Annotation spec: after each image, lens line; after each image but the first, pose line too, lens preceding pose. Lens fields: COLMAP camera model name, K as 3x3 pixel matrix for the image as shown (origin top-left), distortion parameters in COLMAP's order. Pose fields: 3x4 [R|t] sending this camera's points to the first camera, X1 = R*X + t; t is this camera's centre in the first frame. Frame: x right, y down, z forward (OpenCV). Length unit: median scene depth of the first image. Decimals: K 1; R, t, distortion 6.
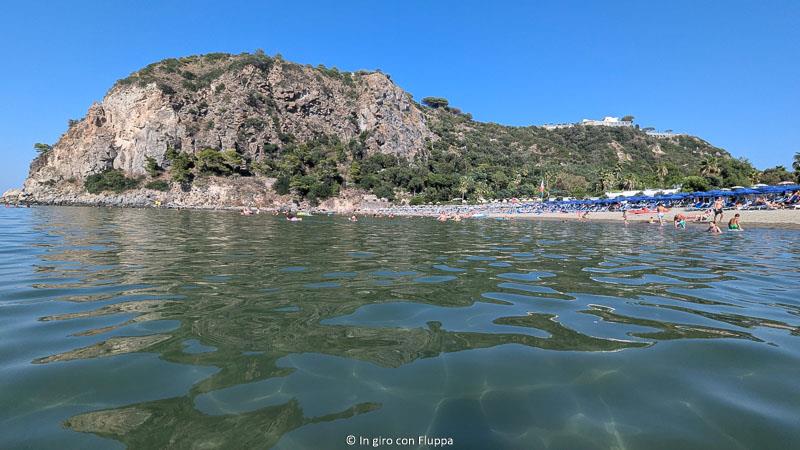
lens RADIAL K [[339.0, 0, 400.0], [0, 339.0, 225.0], [0, 0, 1]] dist [0.000534, 0.000047]
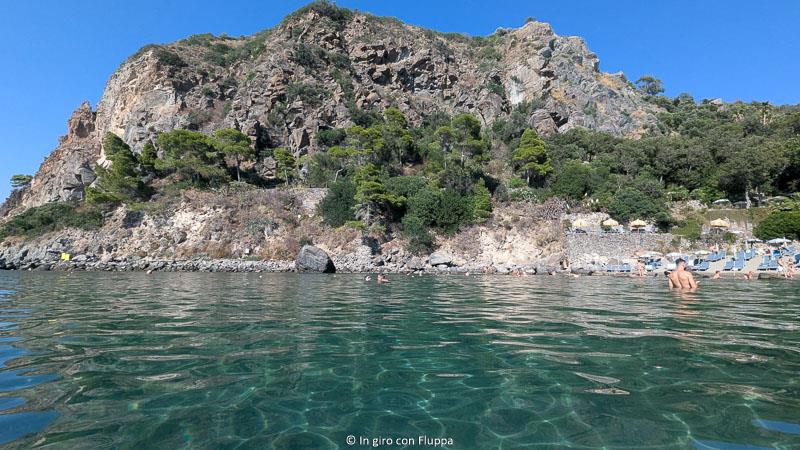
lens RADIAL K [[324.1, 0, 400.0], [0, 324.1, 225.0], [0, 0, 1]] dist [0.003391, 0.000098]
pose [[0.940774, -0.066388, -0.332471, -0.150351], [0.008446, 0.984926, -0.172770, -0.025708], [0.338929, 0.159729, 0.927153, 0.630967]]
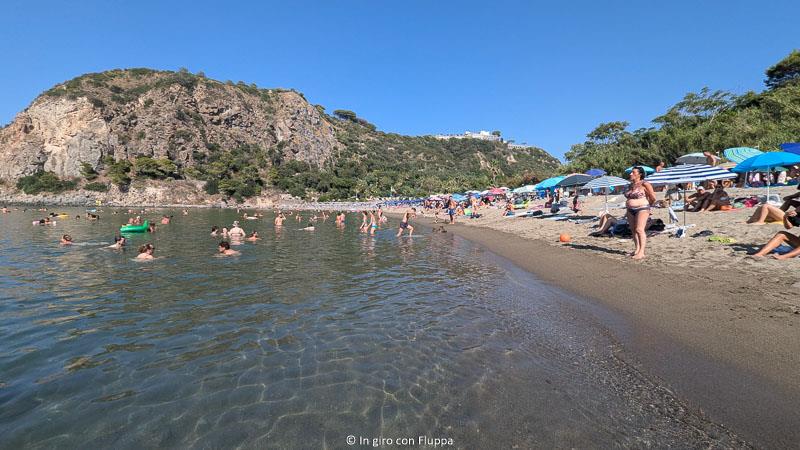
lens RADIAL K [[324.1, 0, 400.0], [0, 324.1, 225.0], [0, 0, 1]] dist [0.003391, 0.000098]
pose [[0.974556, -0.023745, 0.222884, 0.053976], [0.018872, 0.999535, 0.023970, 0.006921], [-0.223350, -0.019154, 0.974550, -0.295144]]
